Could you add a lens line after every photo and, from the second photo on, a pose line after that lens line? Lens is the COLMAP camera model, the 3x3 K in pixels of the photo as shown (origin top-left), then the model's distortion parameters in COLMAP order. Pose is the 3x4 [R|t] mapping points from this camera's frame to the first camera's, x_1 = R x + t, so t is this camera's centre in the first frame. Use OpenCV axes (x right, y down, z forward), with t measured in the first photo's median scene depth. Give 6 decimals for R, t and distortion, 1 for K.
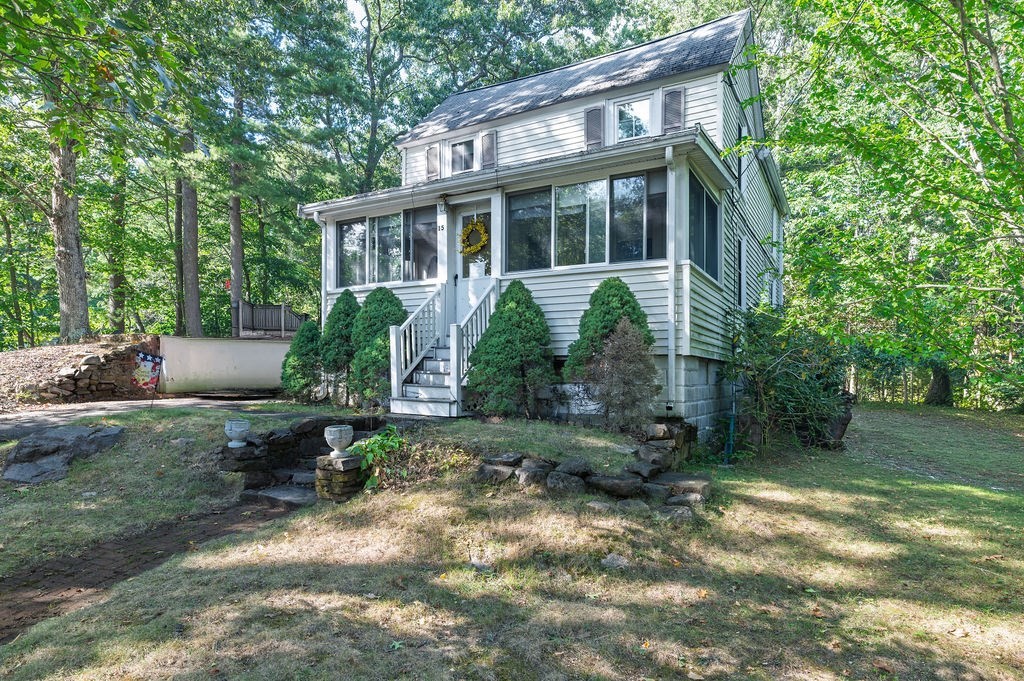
lens RADIAL K [[582.5, 0, 512.0], [0, 582.5, 340.5], [0, 0, 1]] dist [0.020726, 0.000448]
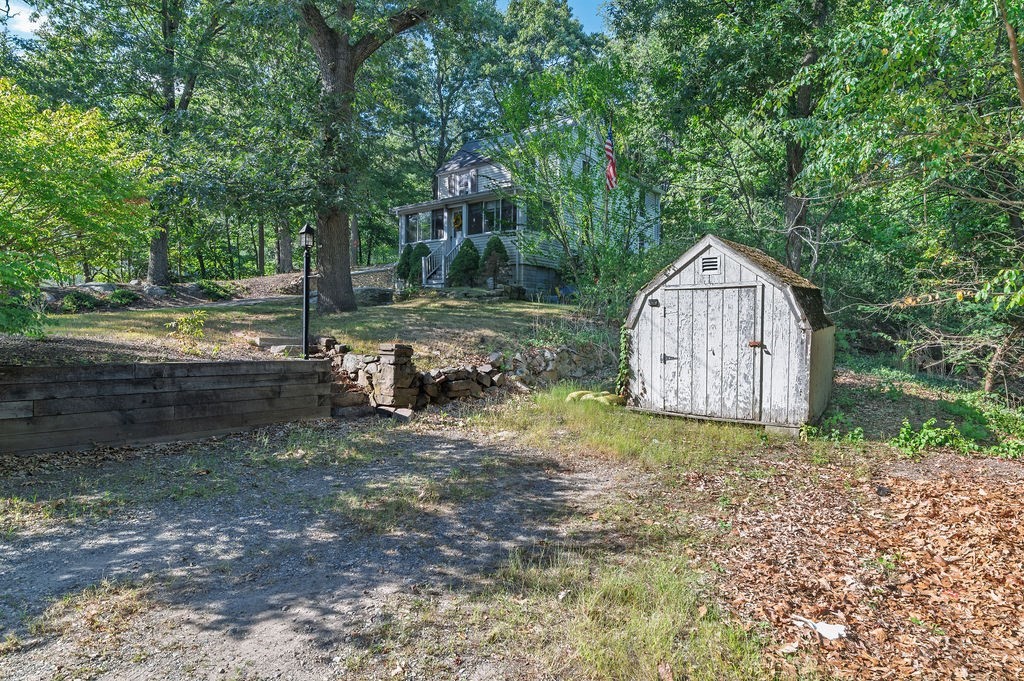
lens RADIAL K [[582.5, 0, 512.0], [0, 582.5, 340.5], [0, 0, 1]] dist [0.020726, 0.000448]
pose [[0.988095, 0.012726, -0.153316, 0.550574], [-0.005011, 0.998706, 0.050604, 0.201280], [0.153762, -0.049233, 0.986881, -1.431397]]
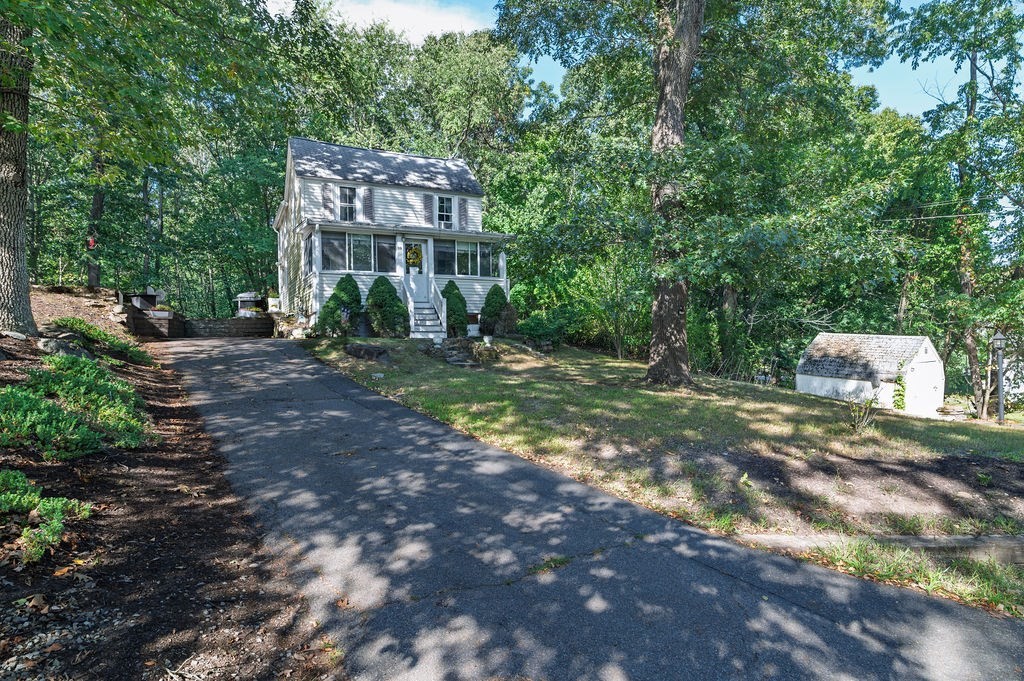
lens RADIAL K [[582.5, 0, 512.0], [0, 582.5, 340.5], [0, 0, 1]] dist [0.020726, 0.000448]
pose [[0.501642, -0.020161, 0.864840, -1.699756], [-0.019580, 0.999208, 0.034651, 0.047099], [-0.864854, -0.034316, 0.500850, -0.350747]]
